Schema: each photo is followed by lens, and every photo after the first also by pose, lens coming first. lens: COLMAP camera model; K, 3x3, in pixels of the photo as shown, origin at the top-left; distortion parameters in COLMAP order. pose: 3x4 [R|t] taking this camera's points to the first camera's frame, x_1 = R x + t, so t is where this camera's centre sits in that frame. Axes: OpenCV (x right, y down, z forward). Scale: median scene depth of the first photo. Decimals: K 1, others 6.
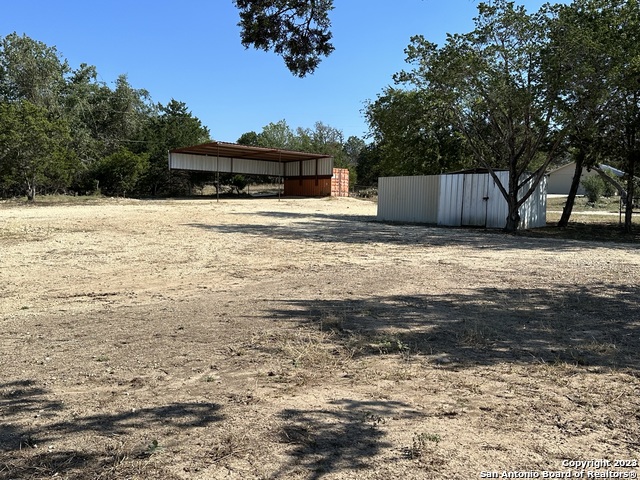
lens RADIAL K [[627.0, 0, 320.9], [0, 627.0, 240.8], [0, 0, 1]] dist [0.068042, 0.000000]
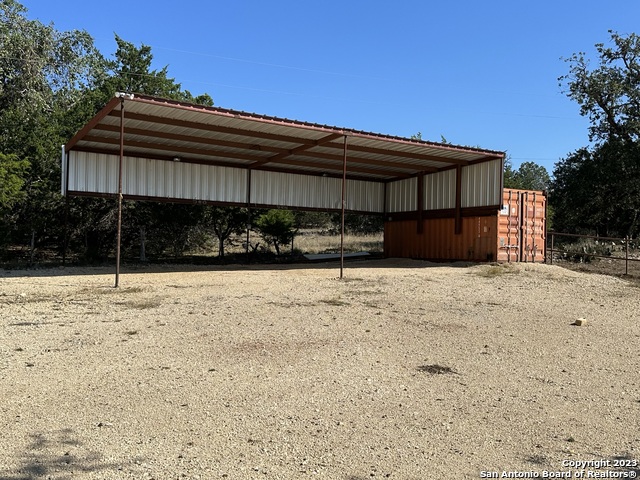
lens RADIAL K [[627.0, 0, 318.0], [0, 627.0, 242.8], [0, 0, 1]] dist [0.068042, 0.000000]
pose [[0.968523, -0.000606, -0.248922, 0.006075], [-0.019445, 0.996757, -0.078083, -0.049685], [0.248162, 0.080466, 0.965371, 0.595742]]
